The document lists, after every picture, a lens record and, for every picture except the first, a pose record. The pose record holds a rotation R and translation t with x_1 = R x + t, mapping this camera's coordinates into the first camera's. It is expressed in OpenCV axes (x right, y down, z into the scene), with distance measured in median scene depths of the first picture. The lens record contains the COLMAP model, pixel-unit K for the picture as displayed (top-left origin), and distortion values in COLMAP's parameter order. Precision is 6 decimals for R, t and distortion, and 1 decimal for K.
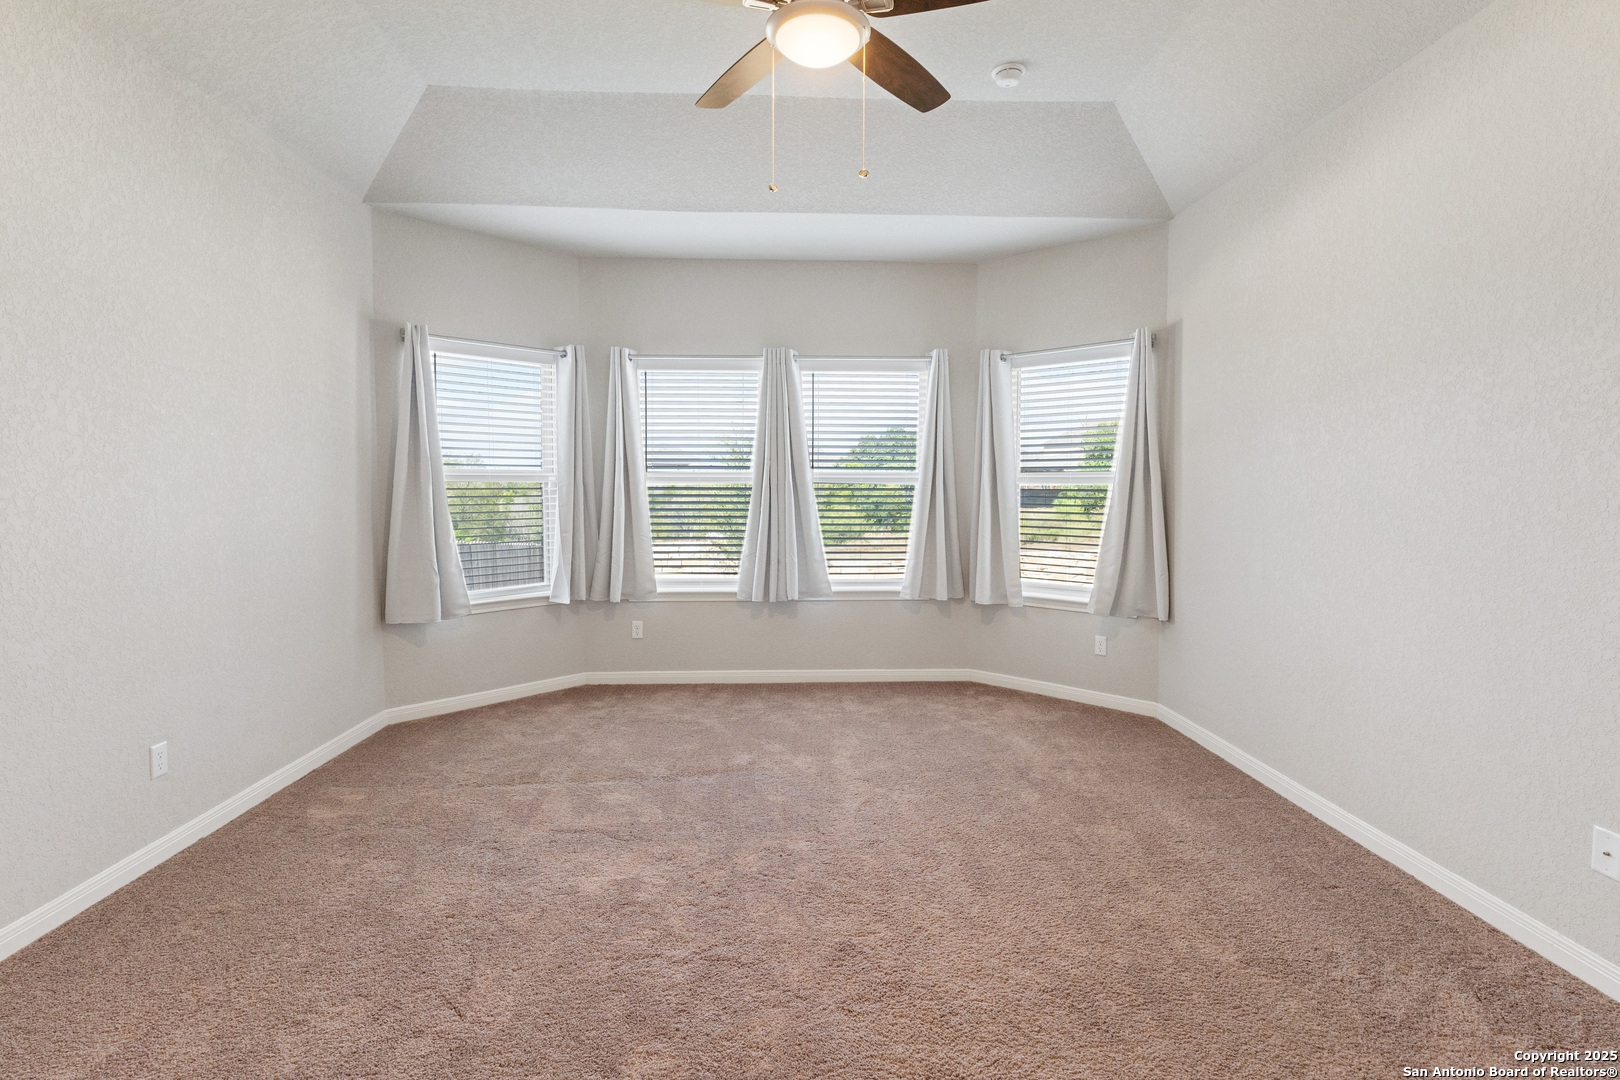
lens RADIAL K [[807.1, 0, 811.4], [0, 807.1, 565.1], [0, 0, 1]] dist [0.000855, 0.000506]
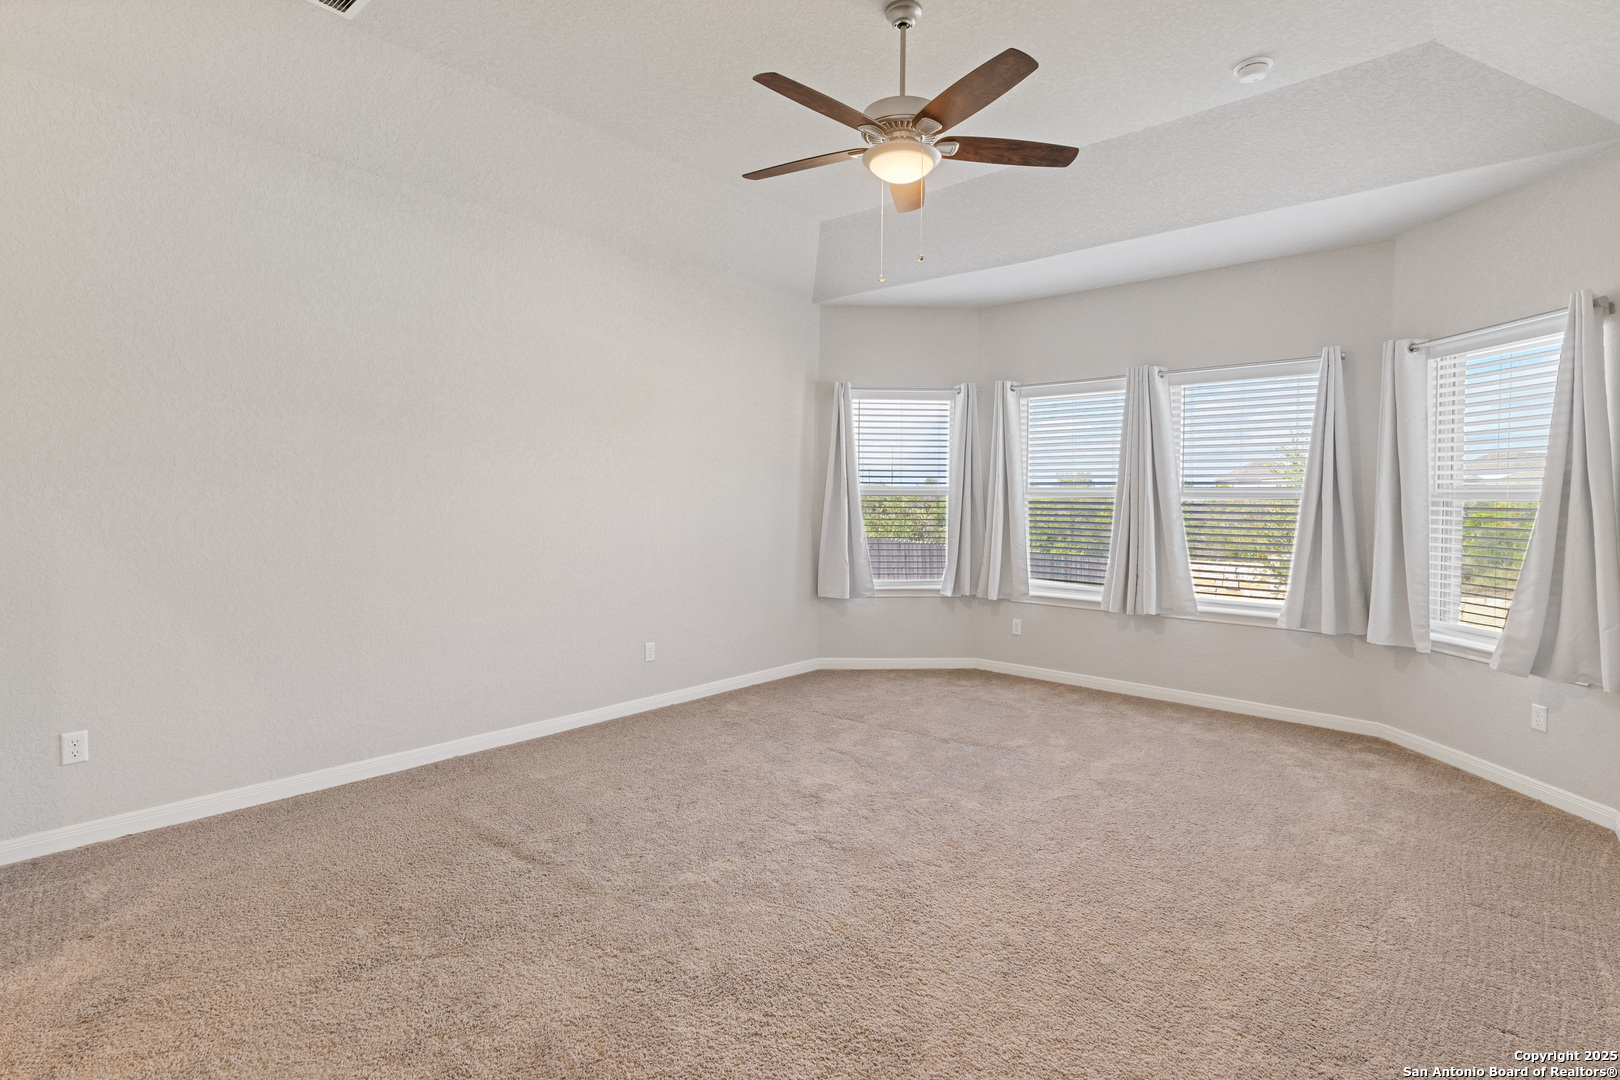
lens RADIAL K [[807.1, 0, 811.4], [0, 807.1, 565.1], [0, 0, 1]] dist [0.000855, 0.000506]
pose [[0.709009, 0.063404, -0.702343, 0.422508], [-0.076522, 0.996986, 0.012754, 0.001325], [0.701035, 0.044702, 0.711724, -0.011008]]
